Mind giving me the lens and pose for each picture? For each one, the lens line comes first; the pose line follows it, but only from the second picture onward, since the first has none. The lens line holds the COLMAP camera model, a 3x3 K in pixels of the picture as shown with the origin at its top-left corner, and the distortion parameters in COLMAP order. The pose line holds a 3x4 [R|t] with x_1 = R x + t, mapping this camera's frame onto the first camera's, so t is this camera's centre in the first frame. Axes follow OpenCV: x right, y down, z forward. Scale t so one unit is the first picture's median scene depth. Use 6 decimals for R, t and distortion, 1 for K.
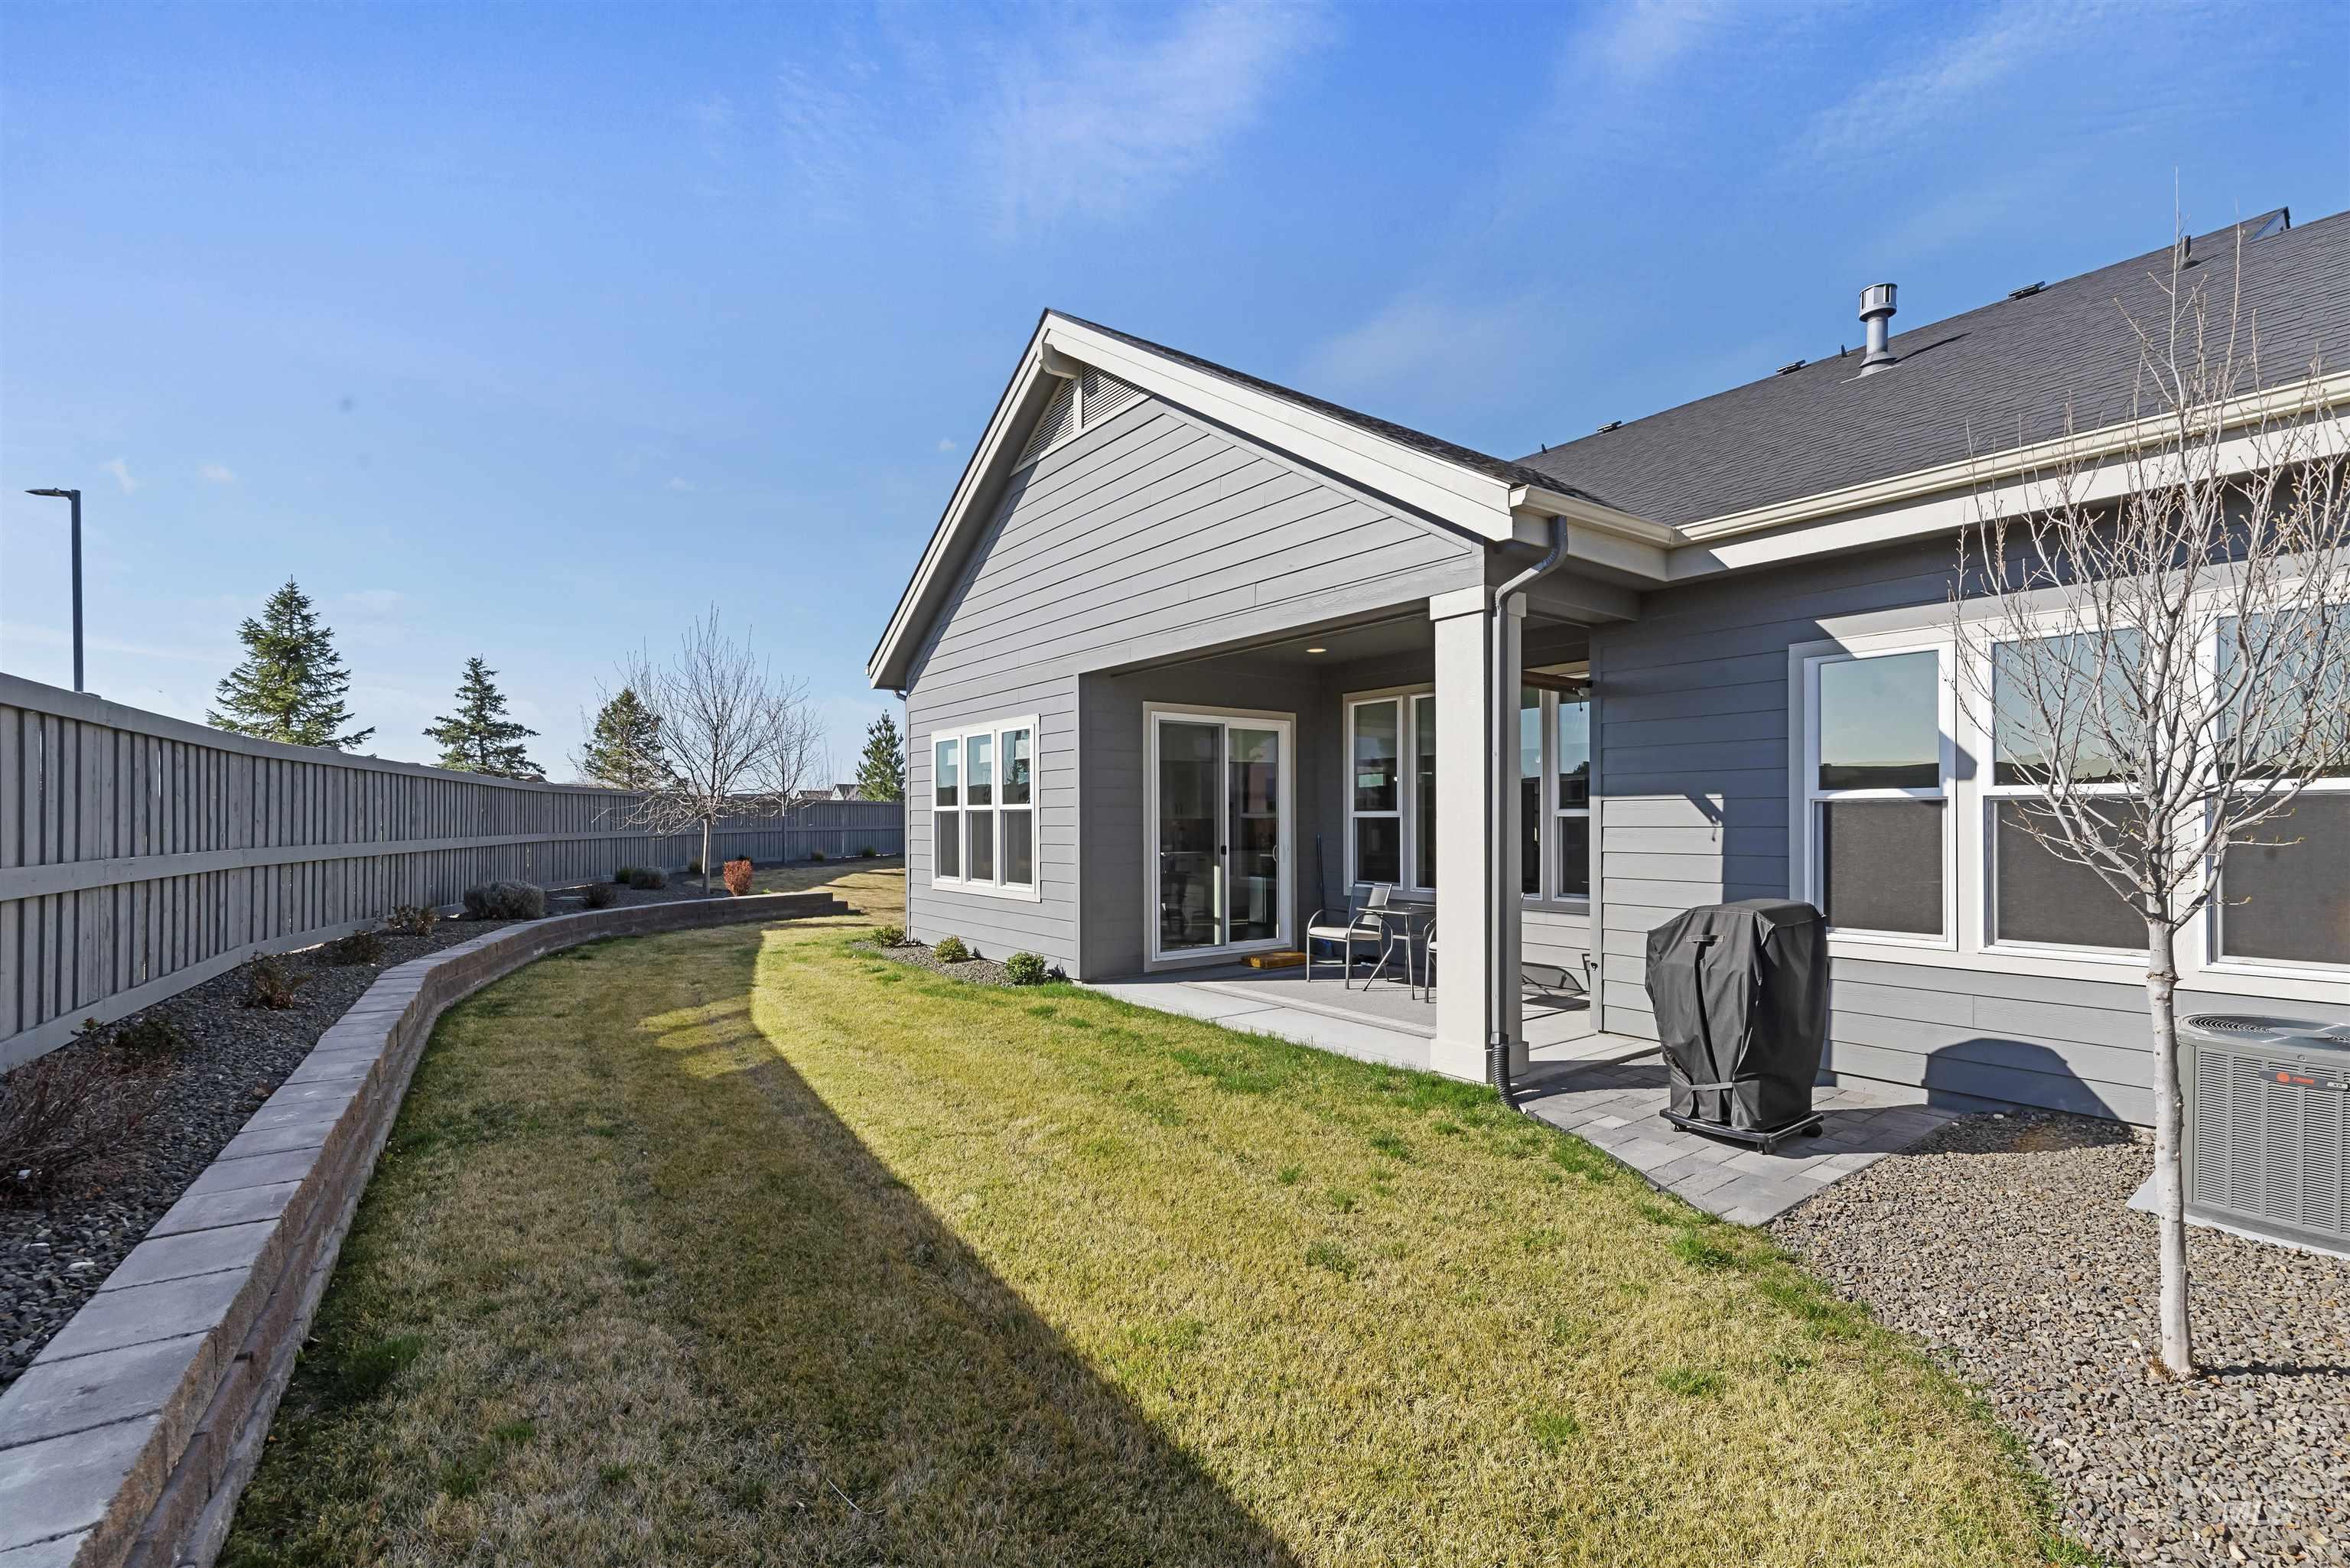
lens RADIAL K [[1024.1, 0, 1173.9], [0, 1024.1, 801.3], [0, 0, 1]] dist [0.001350, -0.000870]
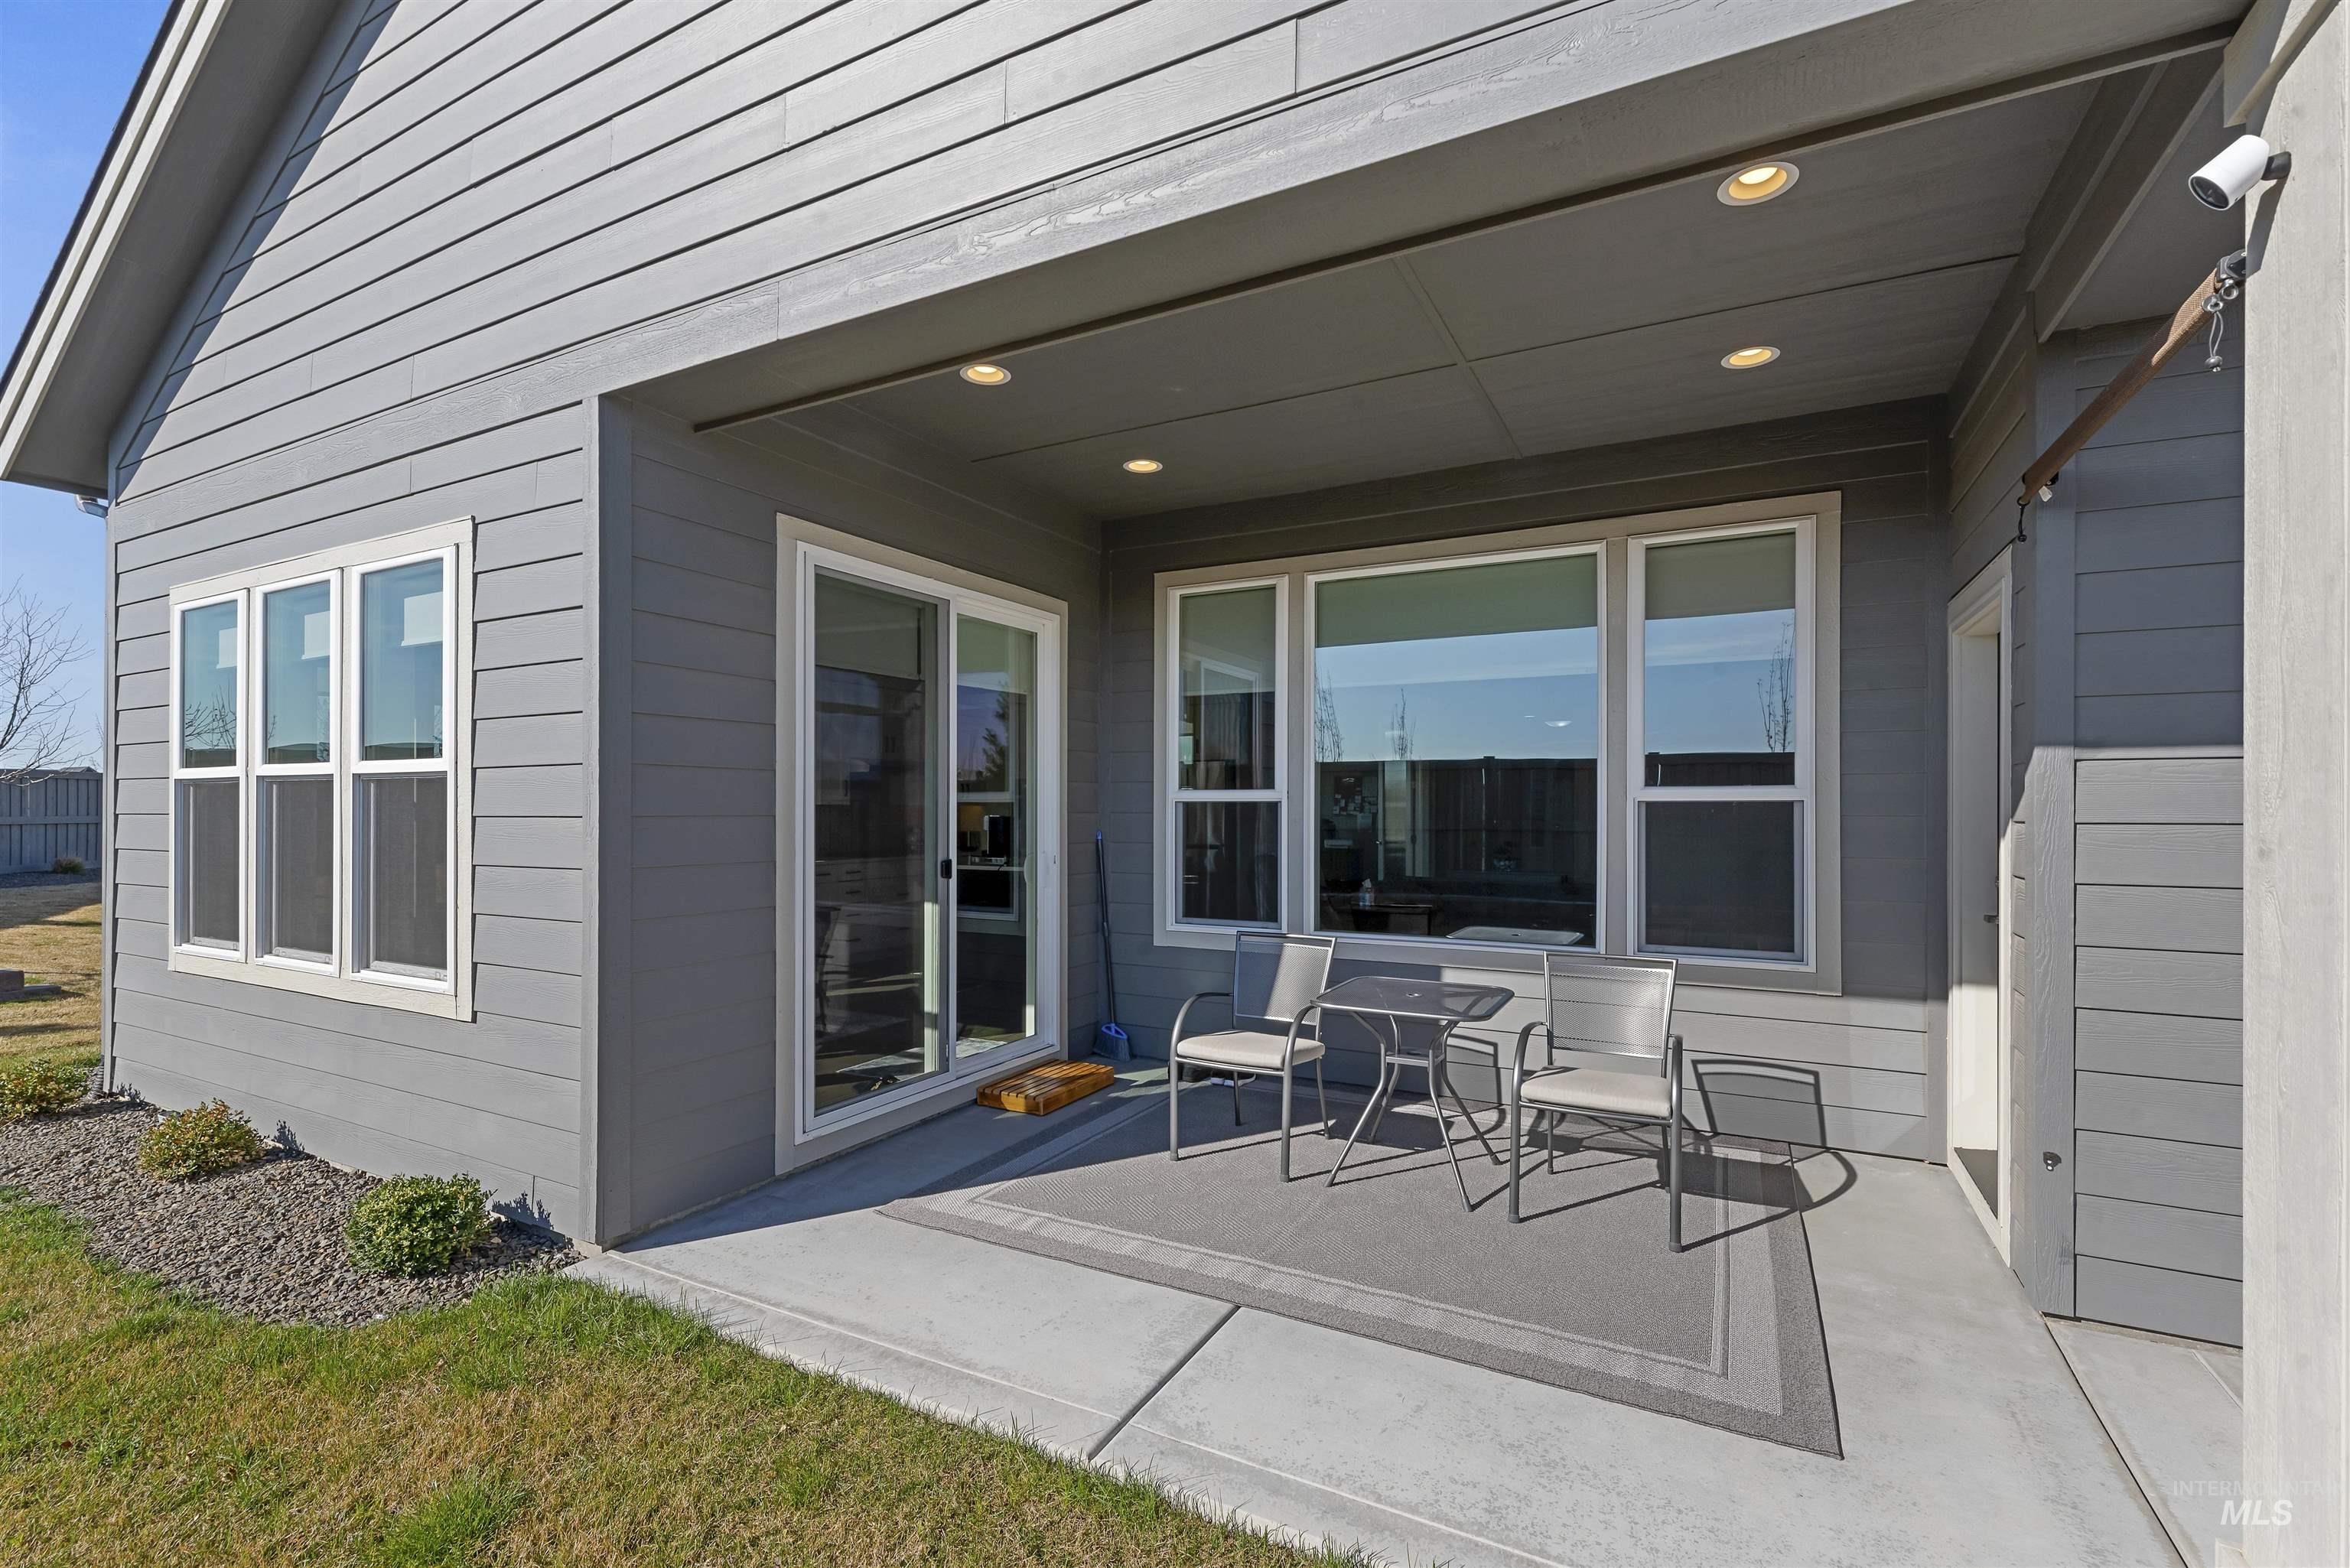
lens RADIAL K [[1024.1, 0, 1189.9], [0, 1024.1, 801.6], [0, 0, 1]] dist [0.001350, -0.000870]
pose [[0.899466, 0.007737, 0.436922, -0.056179], [-0.011878, 0.999907, 0.006748, 0.012345], [-0.436829, -0.011259, 0.899474, 0.526933]]
